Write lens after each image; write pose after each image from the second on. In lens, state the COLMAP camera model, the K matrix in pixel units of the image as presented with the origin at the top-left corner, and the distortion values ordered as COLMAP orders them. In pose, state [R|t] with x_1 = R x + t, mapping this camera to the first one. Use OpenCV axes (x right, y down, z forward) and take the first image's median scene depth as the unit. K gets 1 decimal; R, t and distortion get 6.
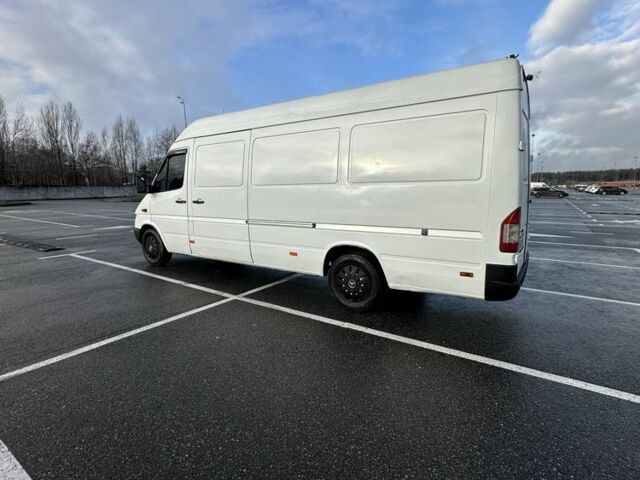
lens RADIAL K [[339.6, 0, 320.5], [0, 339.6, 235.4], [0, 0, 1]] dist [0.000858, -0.000632]
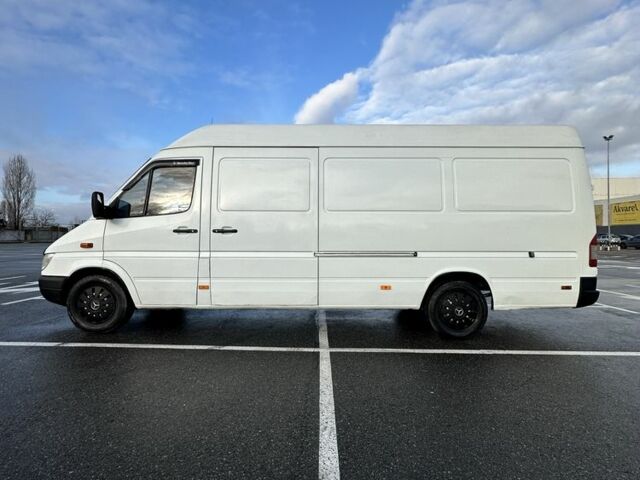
lens RADIAL K [[339.6, 0, 323.4], [0, 339.6, 242.1], [0, 0, 1]] dist [0.000858, -0.000632]
pose [[0.832537, 0.000913, 0.553969, -0.705822], [0.062323, 0.993496, -0.095301, 0.010491], [-0.550453, 0.113867, 0.827064, 0.330281]]
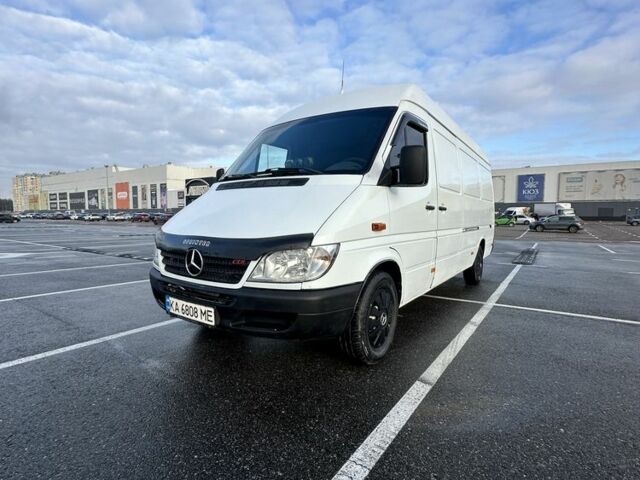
lens RADIAL K [[339.6, 0, 322.0], [0, 339.6, 239.8], [0, 0, 1]] dist [0.000858, -0.000632]
pose [[0.007476, -0.055385, 0.998437, -1.277729], [0.127480, 0.990371, 0.053983, -0.124689], [-0.991813, 0.126877, 0.014465, 1.491811]]
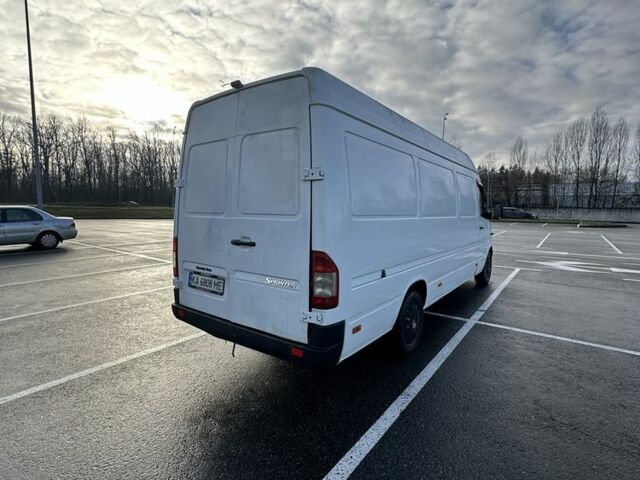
lens RADIAL K [[339.6, 0, 323.9], [0, 339.6, 244.8], [0, 0, 1]] dist [0.000858, -0.000632]
pose [[-0.033798, 0.115648, -0.992715, 1.146381], [-0.151570, 0.981200, 0.119467, -0.181113], [0.987869, 0.154503, -0.015634, 1.027617]]
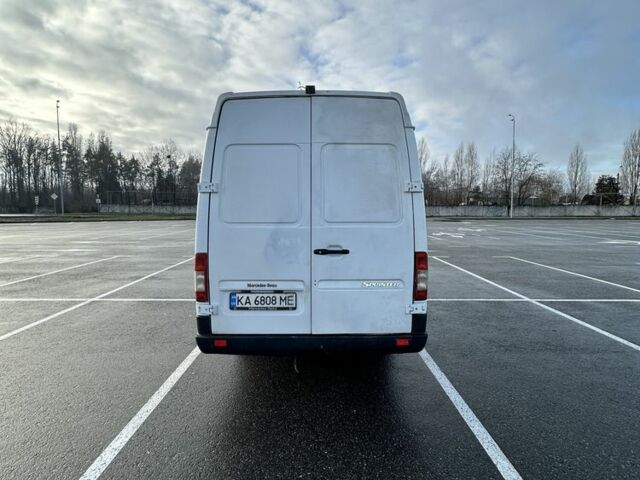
lens RADIAL K [[339.6, 0, 319.5], [0, 339.6, 244.5], [0, 0, 1]] dist [0.000858, -0.000632]
pose [[0.574508, 0.095033, -0.812963, 1.024505], [-0.119294, 0.992353, 0.031700, -0.117793], [0.809759, 0.078770, 0.581452, 0.492900]]
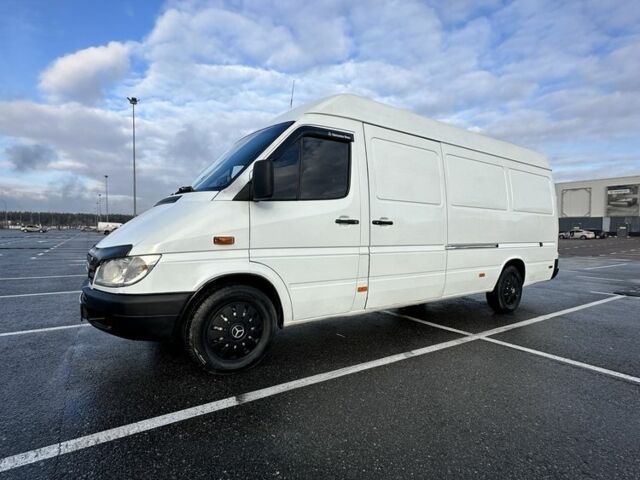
lens RADIAL K [[339.6, 0, 319.4], [0, 339.6, 238.4], [0, 0, 1]] dist [0.000858, -0.000632]
pose [[0.368762, -0.004500, 0.929513, -1.198641], [0.109060, 0.993291, -0.038458, -0.068517], [-0.923104, 0.115555, 0.366779, 1.051919]]
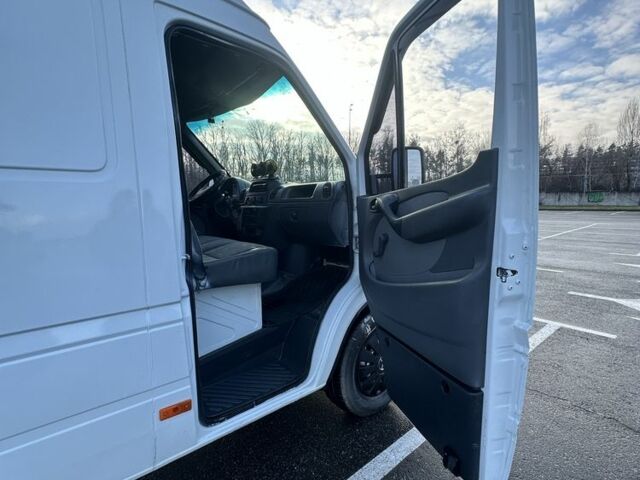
lens RADIAL K [[339.6, 0, 320.9], [0, 339.6, 245.0], [0, 0, 1]] dist [0.000858, -0.000632]
pose [[-0.256995, 0.132238, -0.957323, 0.010715], [-0.114767, 0.979408, 0.166098, -0.236164], [0.959574, 0.152555, -0.236527, 1.793065]]
